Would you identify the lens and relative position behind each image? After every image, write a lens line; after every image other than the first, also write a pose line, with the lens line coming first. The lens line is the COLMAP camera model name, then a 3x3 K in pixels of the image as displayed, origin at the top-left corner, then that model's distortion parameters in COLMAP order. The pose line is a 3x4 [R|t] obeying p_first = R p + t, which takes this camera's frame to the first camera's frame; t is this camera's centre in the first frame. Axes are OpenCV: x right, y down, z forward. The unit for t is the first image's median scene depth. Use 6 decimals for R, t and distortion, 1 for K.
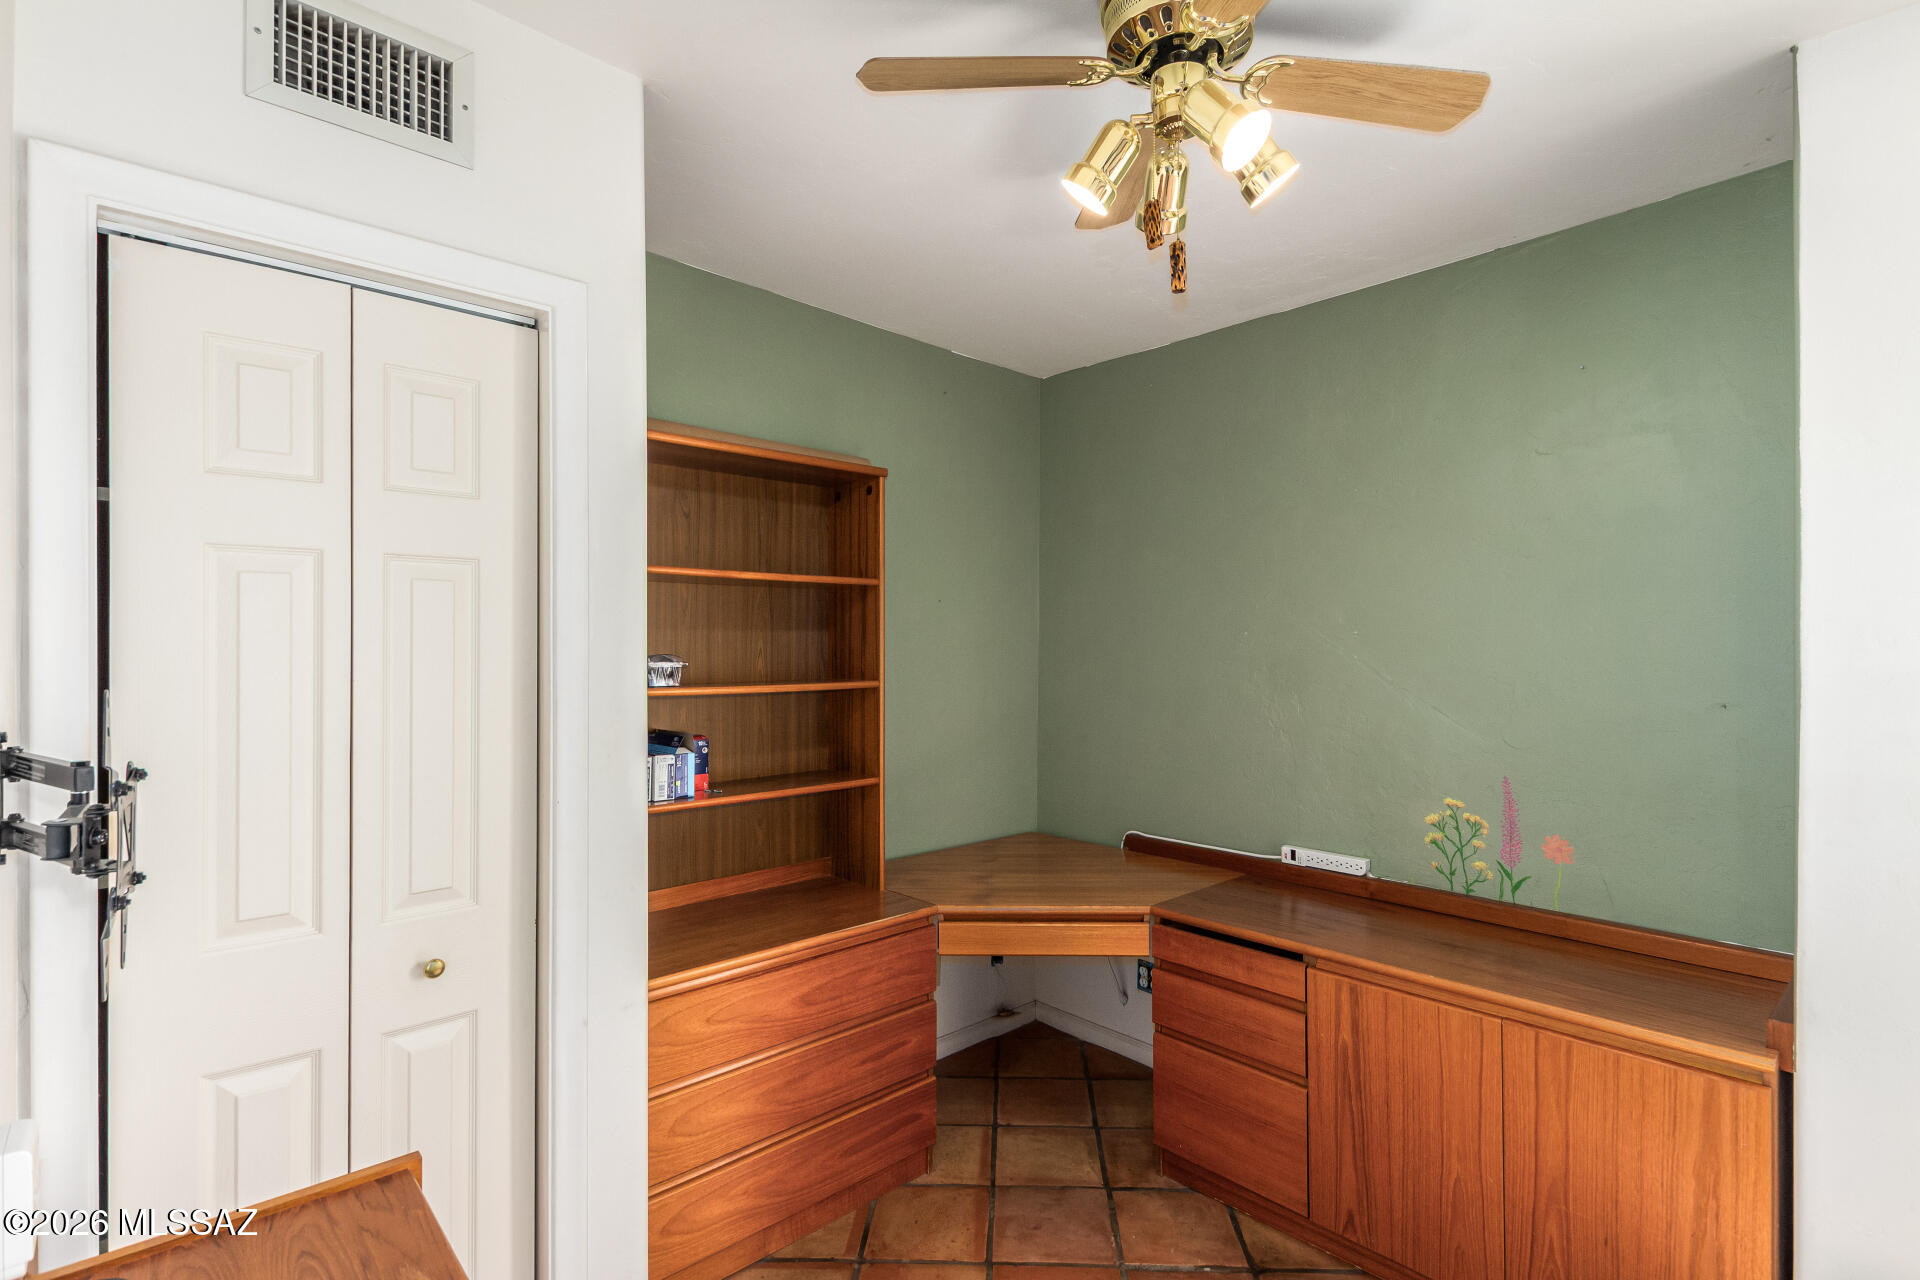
lens RADIAL K [[945.2, 0, 956.0], [0, 945.2, 638.5], [0, 0, 1]] dist [-0.016714, -0.000473]
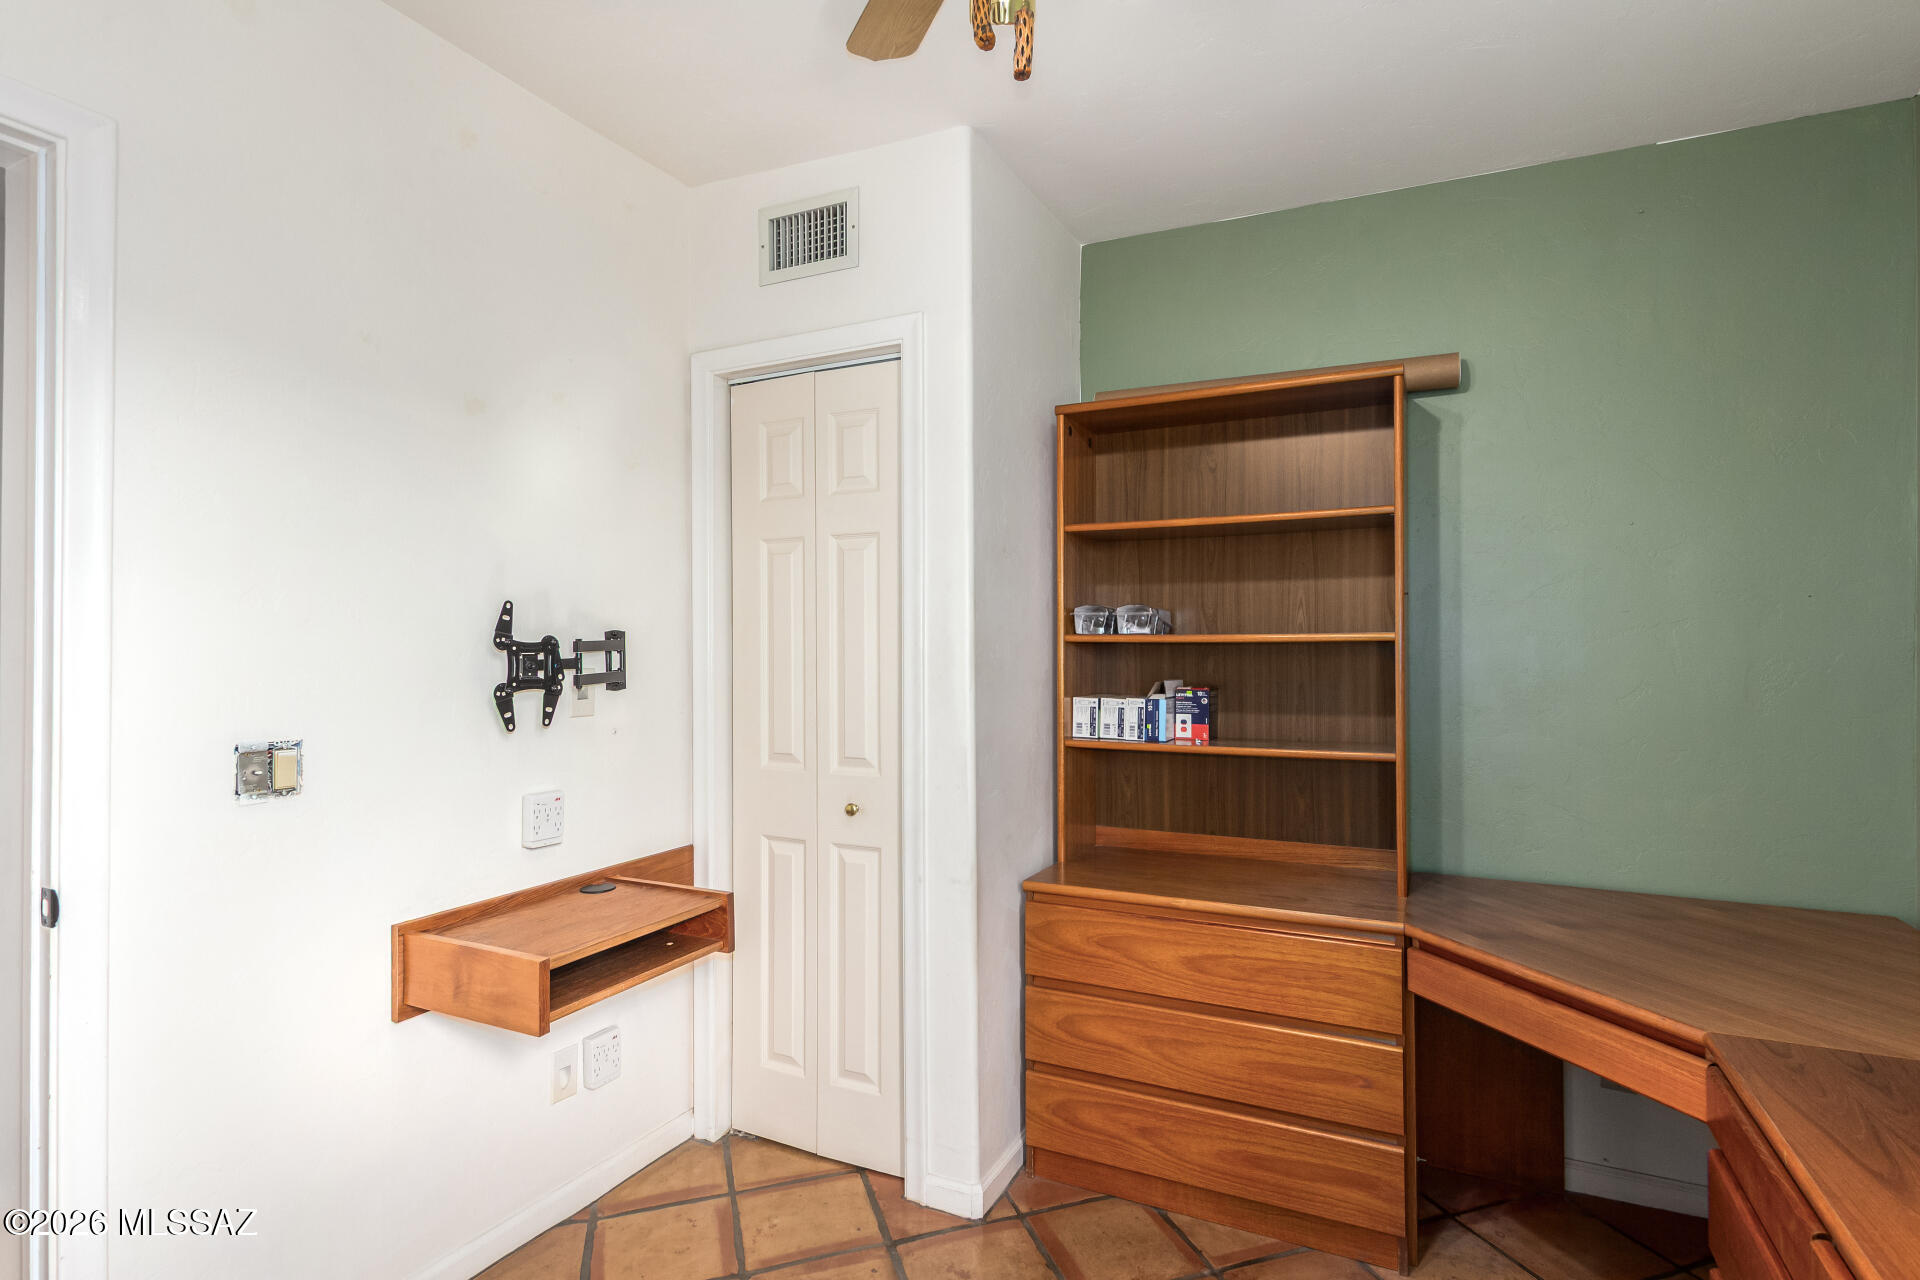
lens RADIAL K [[945.2, 0, 957.8], [0, 945.2, 643.7], [0, 0, 1]] dist [-0.016714, -0.000473]
pose [[0.329037, -0.003673, -0.944310, 0.631934], [0.006008, 0.999980, -0.001797, 0.062031], [0.944298, -0.005082, 0.329053, 0.455195]]
